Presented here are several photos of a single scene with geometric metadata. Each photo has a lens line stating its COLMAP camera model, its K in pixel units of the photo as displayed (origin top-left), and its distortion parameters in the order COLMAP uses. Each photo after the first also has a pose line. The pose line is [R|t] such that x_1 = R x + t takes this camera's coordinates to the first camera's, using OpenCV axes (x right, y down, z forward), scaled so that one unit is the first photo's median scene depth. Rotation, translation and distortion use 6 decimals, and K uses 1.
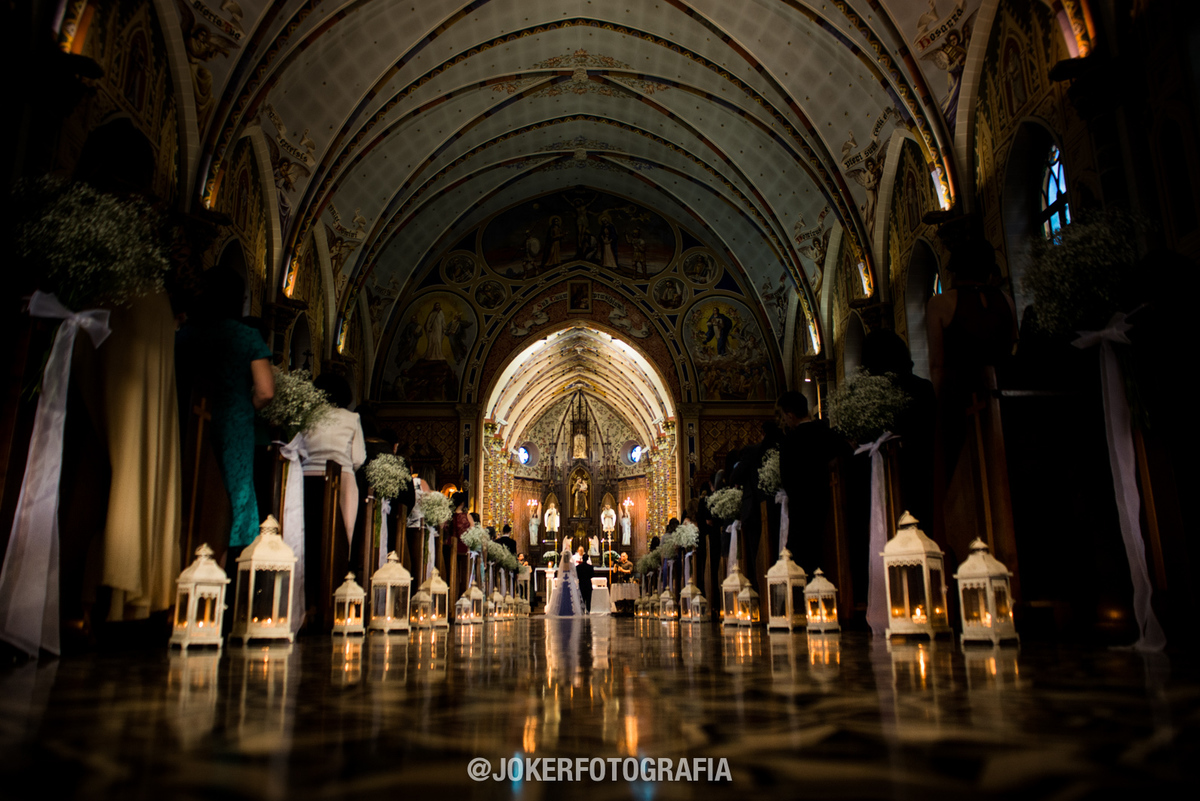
lens RADIAL K [[834.9, 0, 587.5], [0, 834.9, 411.1], [0, 0, 1]] dist [-0.043287, 0.013050]
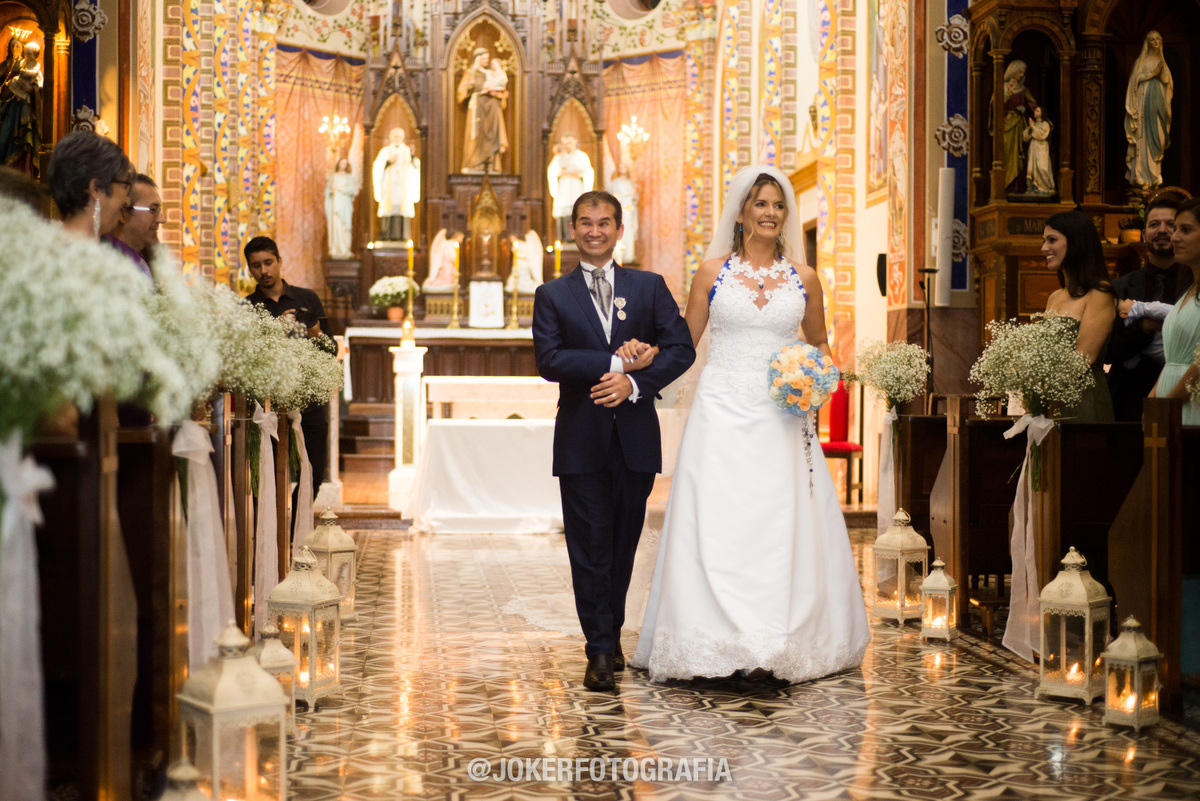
lens RADIAL K [[1690.8, 0, 599.7], [0, 1690.8, 400.6], [0, 0, 1]] dist [-0.096348, 0.000000]
pose [[0.994677, 0.007641, 0.102763, -0.039288], [-0.032110, 0.970578, 0.238635, 0.070692], [-0.097916, -0.240664, 0.965657, 0.441759]]
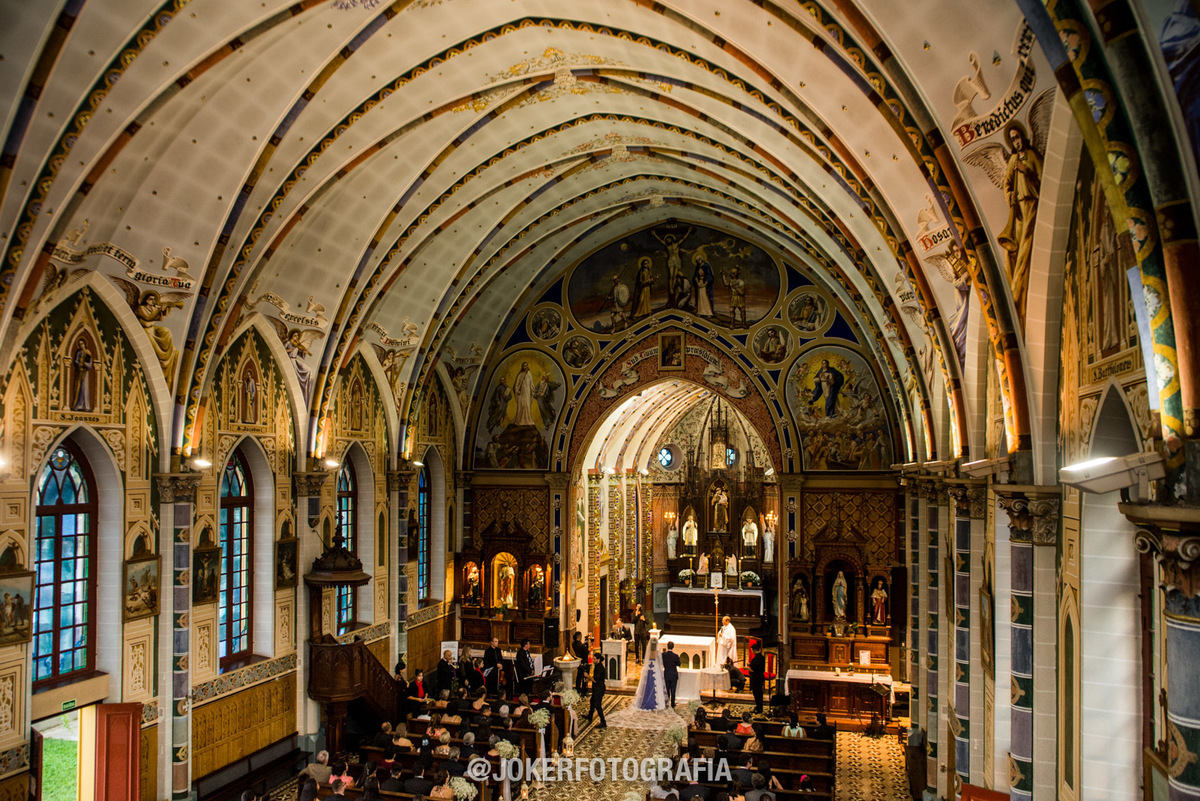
lens RADIAL K [[870.6, 0, 603.9], [0, 870.6, 402.8], [0, 0, 1]] dist [-0.080003, 0.000273]
pose [[0.958134, -0.008931, -0.286182, 0.190873], [0.060799, 0.983065, 0.172875, -0.250521], [0.279791, -0.183037, 0.942451, 0.075454]]
